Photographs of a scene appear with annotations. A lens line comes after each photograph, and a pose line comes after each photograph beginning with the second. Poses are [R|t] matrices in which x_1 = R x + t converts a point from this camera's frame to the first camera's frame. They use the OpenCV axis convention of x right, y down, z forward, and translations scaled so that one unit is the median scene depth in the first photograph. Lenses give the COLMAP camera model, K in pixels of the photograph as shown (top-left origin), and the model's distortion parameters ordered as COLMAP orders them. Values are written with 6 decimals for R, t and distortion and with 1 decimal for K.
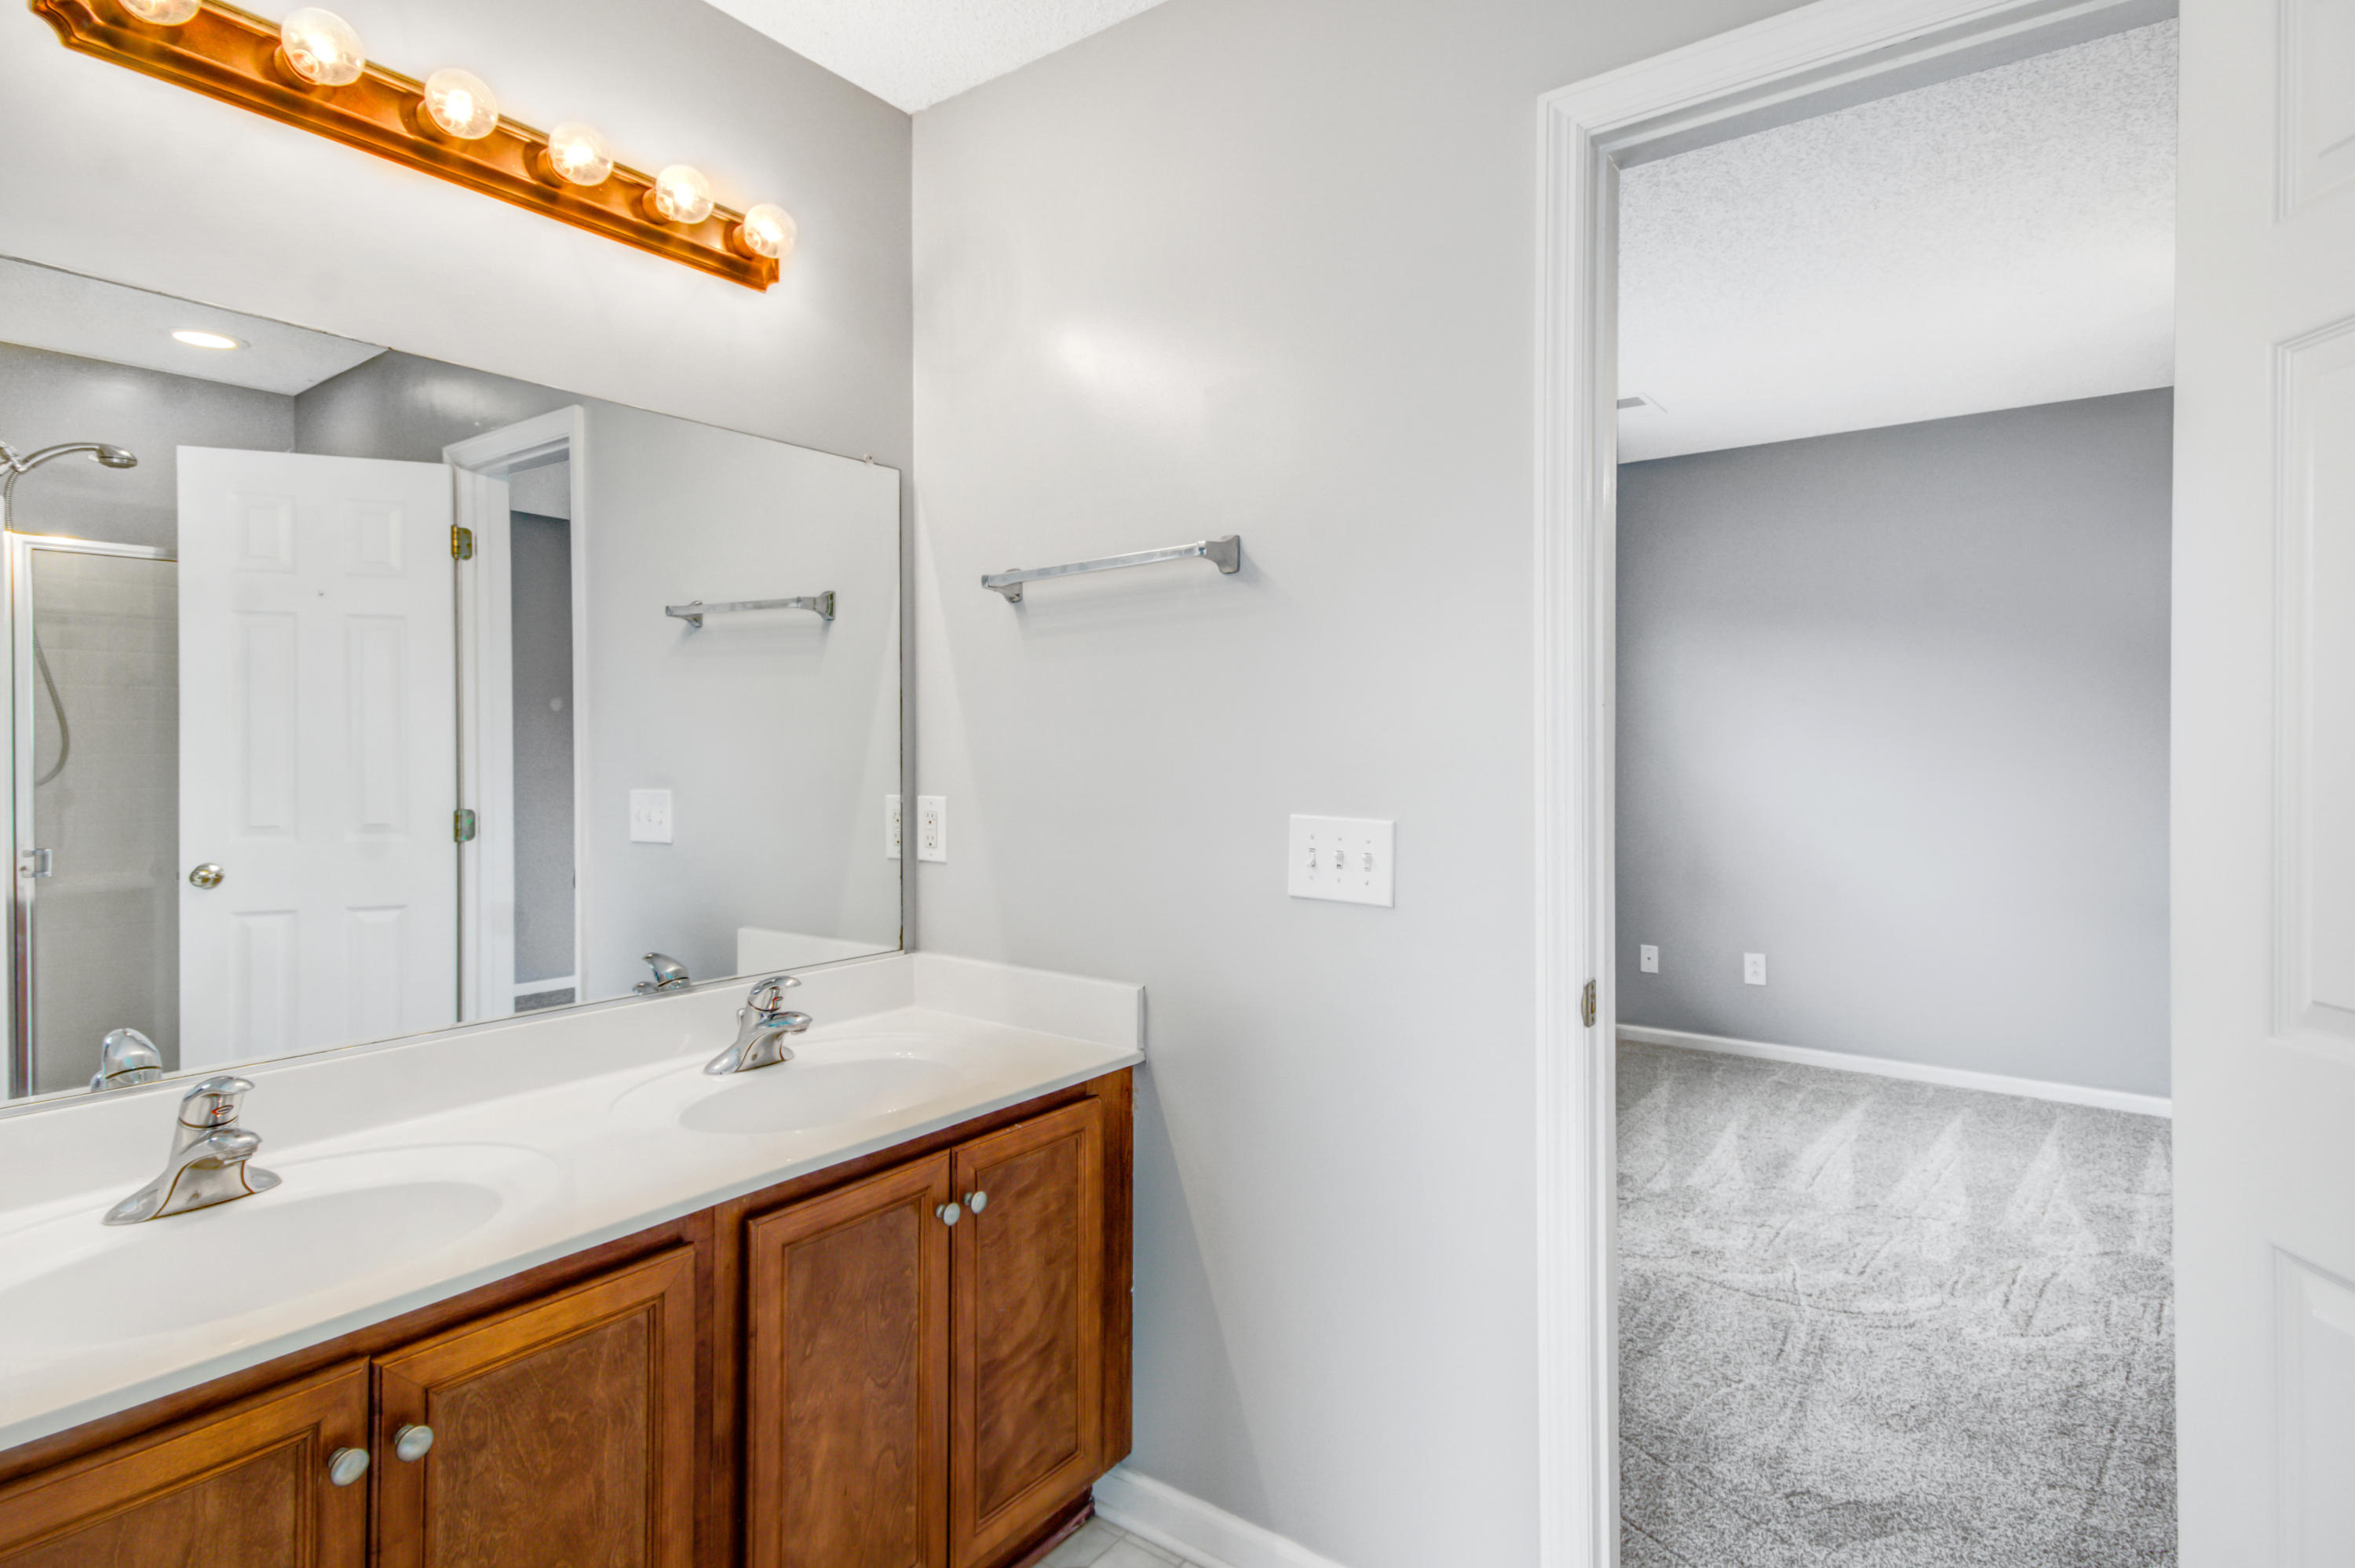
lens RADIAL K [[1189.0, 0, 1171.4], [0, 1189.0, 761.8], [0, 0, 1]] dist [0.018705, -0.004979]
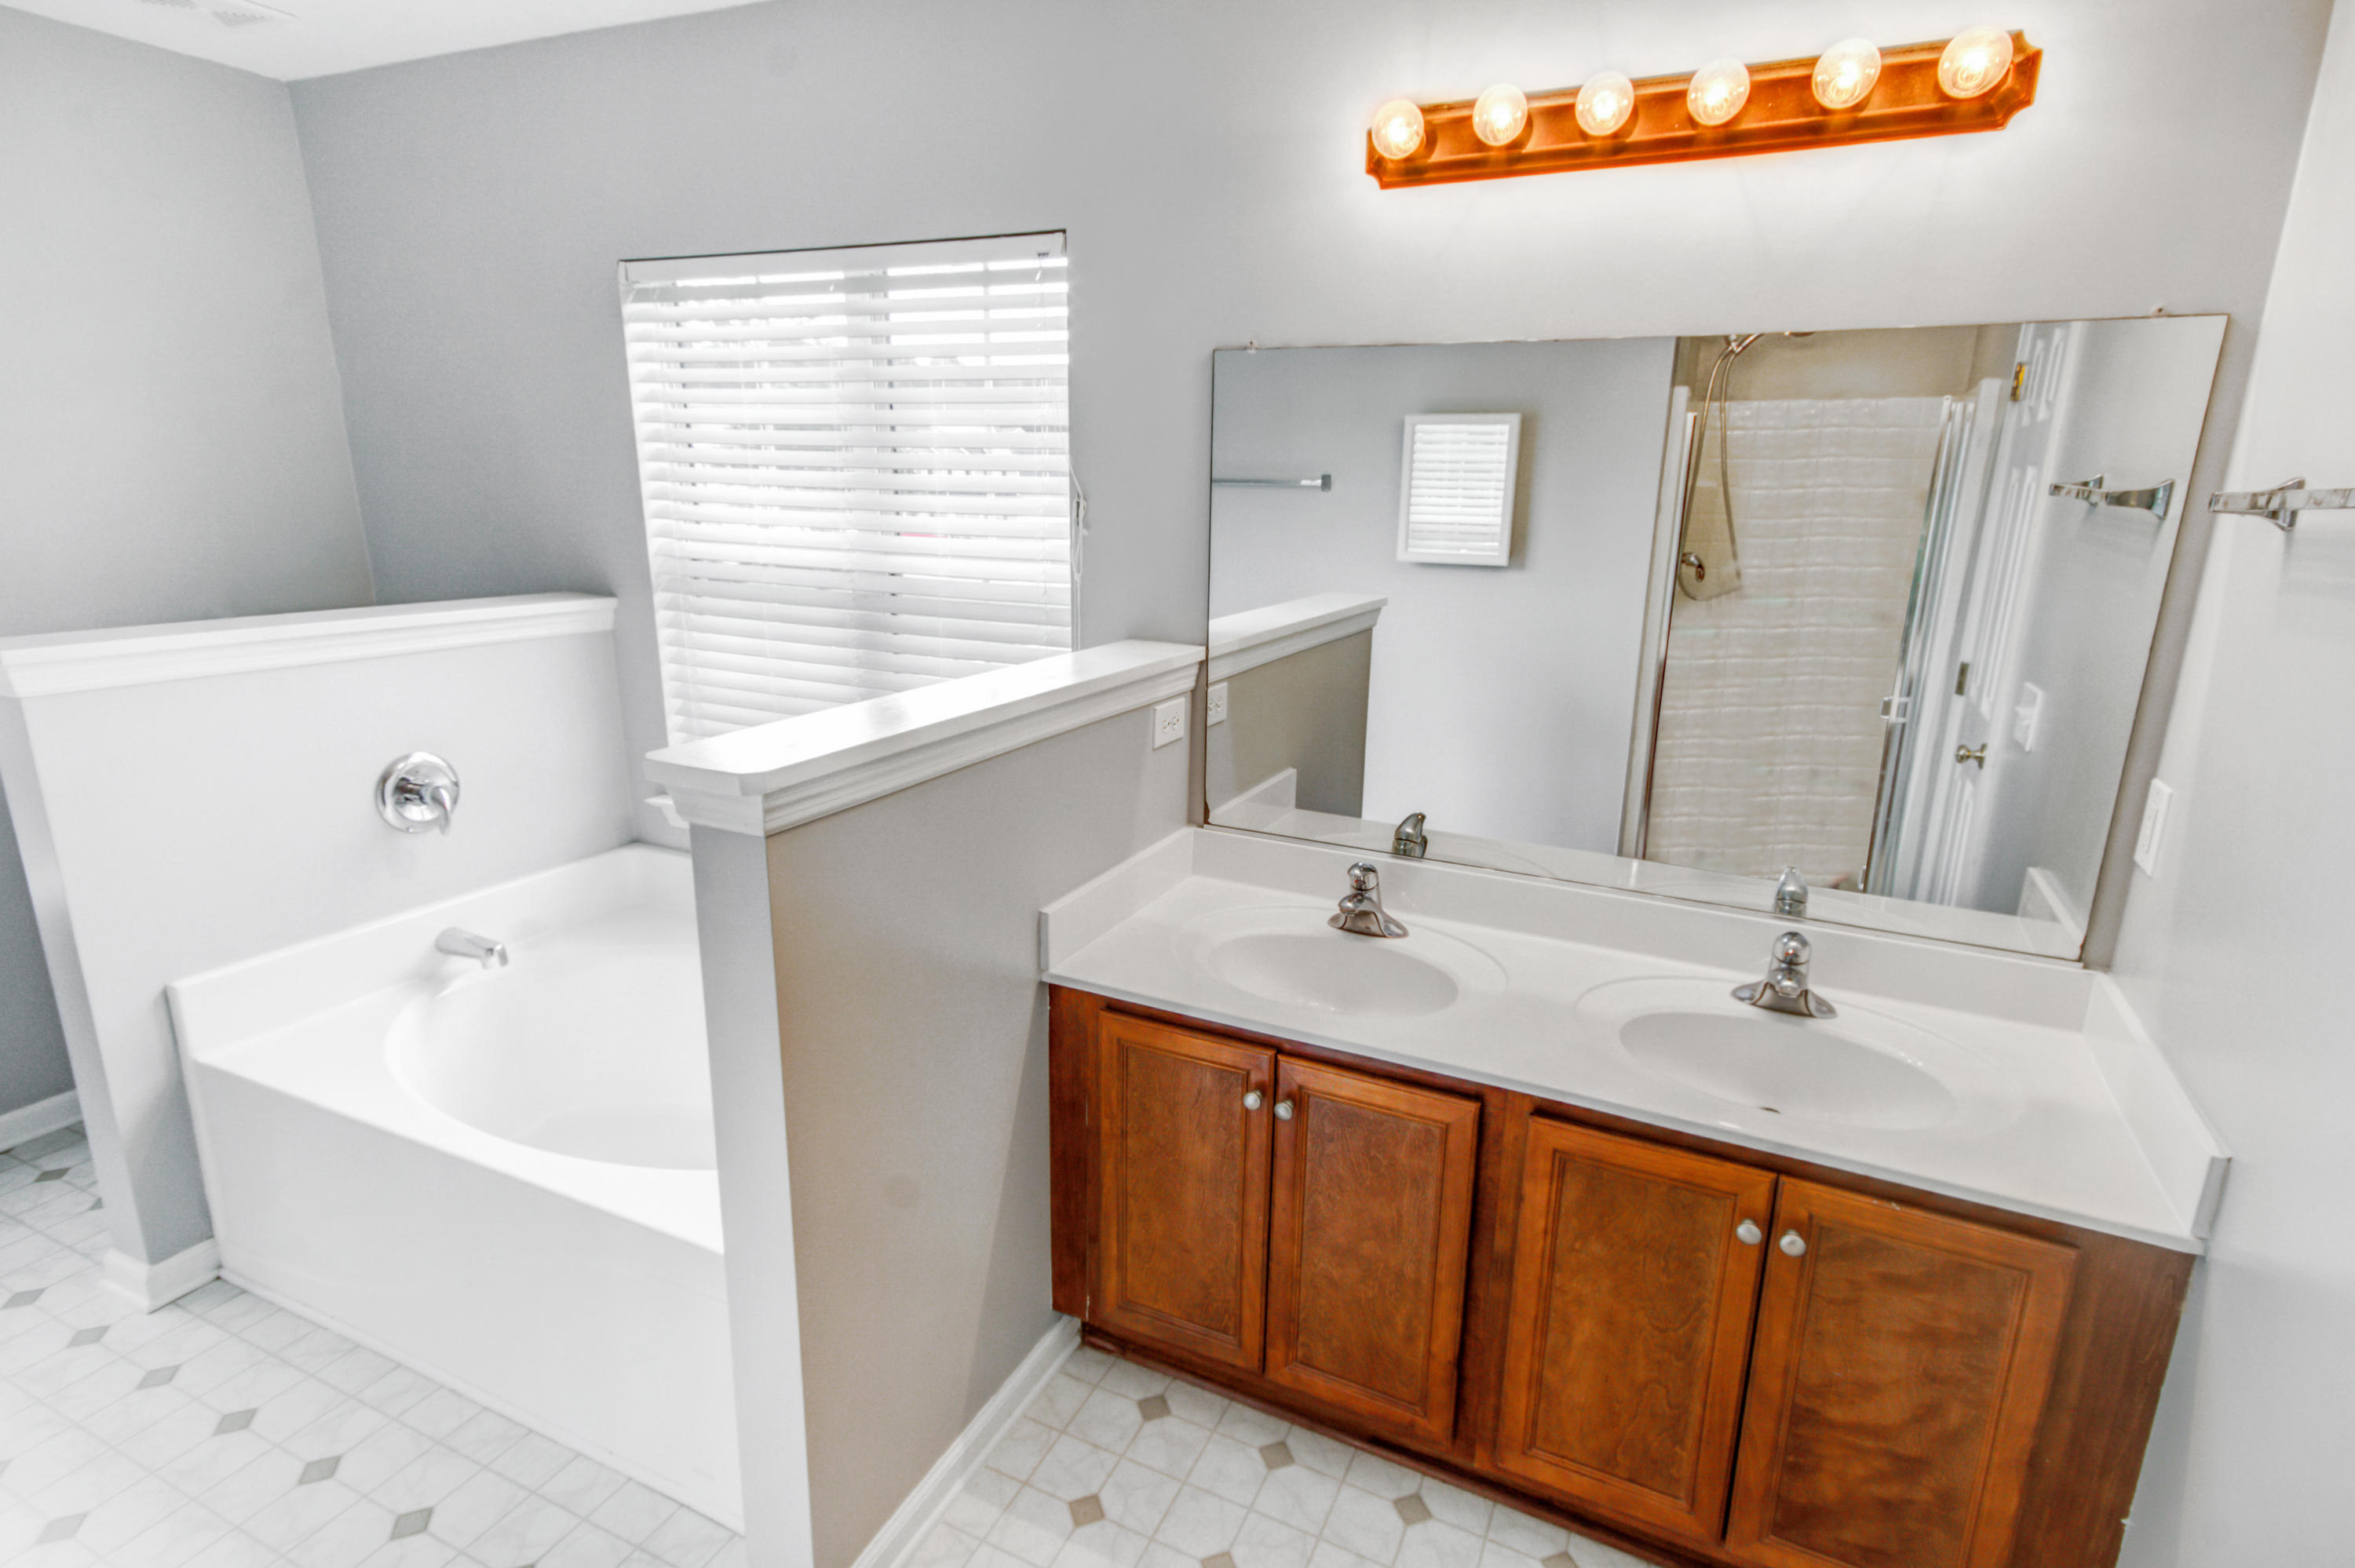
lens RADIAL K [[1189.0, 0, 1177.4], [0, 1189.0, 790.9], [0, 0, 1]] dist [0.018705, -0.004979]
pose [[0.163759, 0.256022, -0.952699, 0.587452], [-0.017407, 0.966336, 0.256694, -0.209989], [0.986347, -0.025453, 0.162703, 0.420675]]
